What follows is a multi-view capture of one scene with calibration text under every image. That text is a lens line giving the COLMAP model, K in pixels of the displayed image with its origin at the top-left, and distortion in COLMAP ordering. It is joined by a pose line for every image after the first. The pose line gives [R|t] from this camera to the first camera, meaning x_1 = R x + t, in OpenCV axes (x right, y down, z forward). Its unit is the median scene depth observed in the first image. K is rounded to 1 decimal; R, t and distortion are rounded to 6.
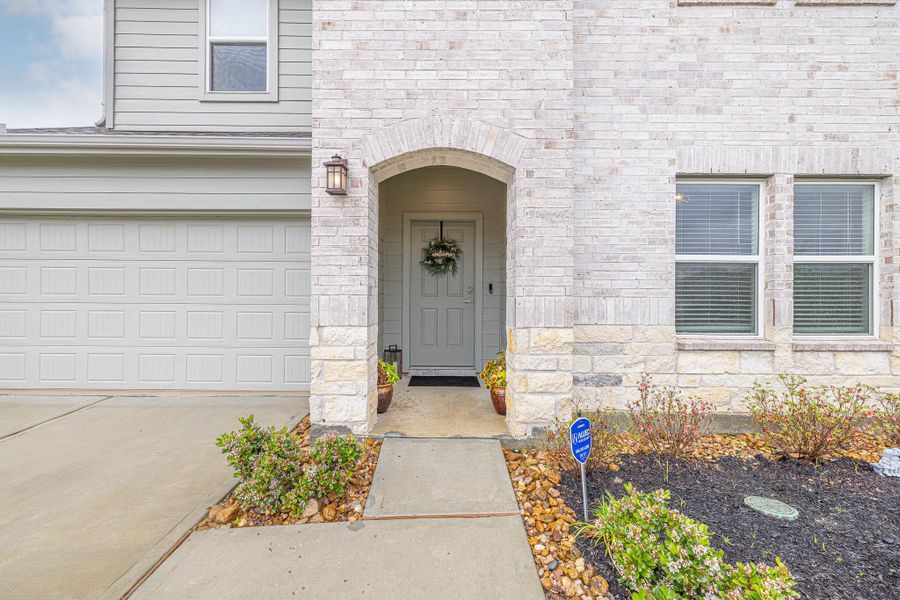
lens RADIAL K [[377.4, 0, 446.6], [0, 377.4, 301.3], [0, 0, 1]] dist [0.001151, 0.000416]
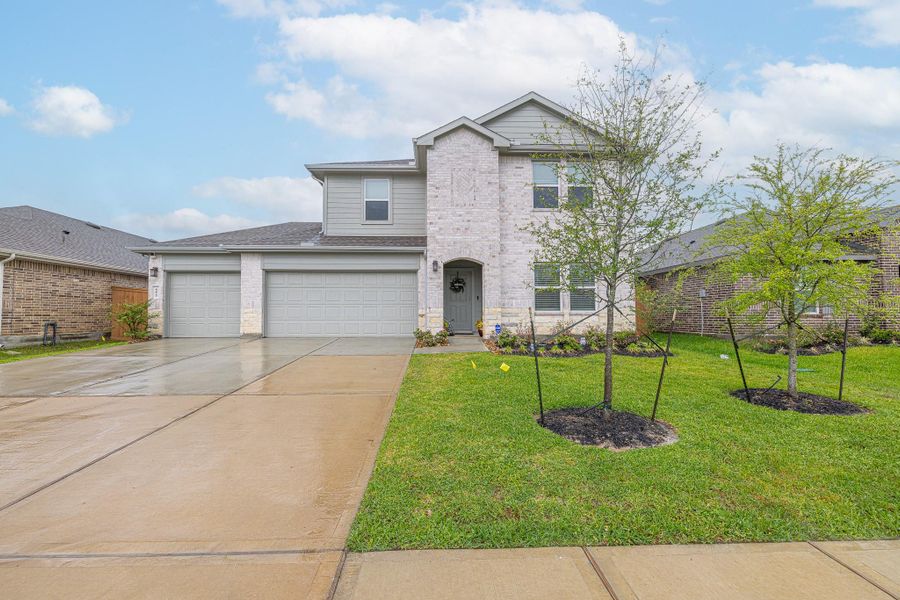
lens RADIAL K [[377.4, 0, 446.6], [0, 377.4, 301.3], [0, 0, 1]] dist [0.001151, 0.000416]
pose [[0.999241, -0.007218, 0.038284, -0.278020], [0.008706, 0.999207, -0.038845, 0.127647], [-0.037974, 0.039149, 0.998512, -2.251717]]
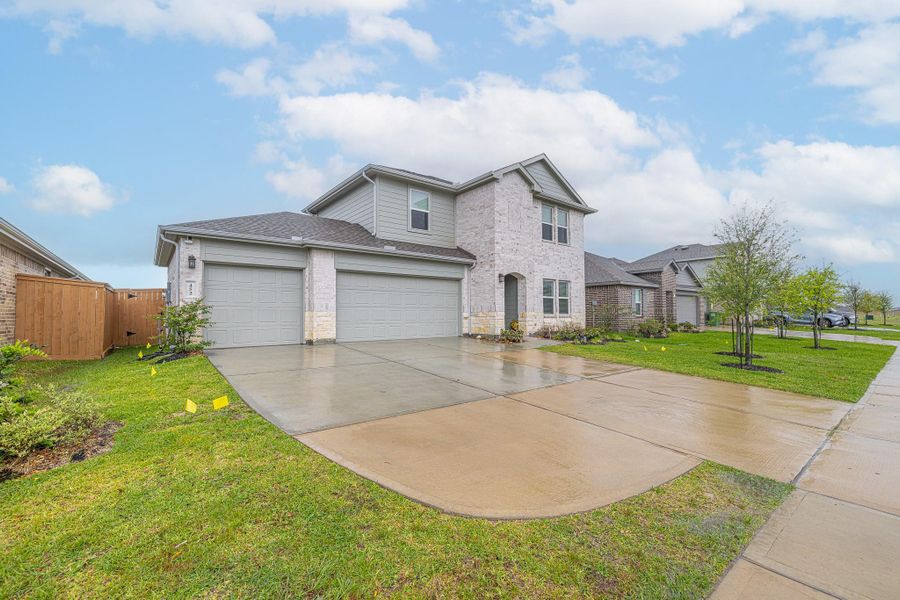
lens RADIAL K [[377.4, 0, 446.6], [0, 377.4, 301.3], [0, 0, 1]] dist [0.001151, 0.000416]
pose [[0.783932, 0.013114, 0.620708, -3.086347], [0.011192, 0.999316, -0.035247, 0.081406], [-0.620746, 0.034578, 0.783249, -1.803499]]
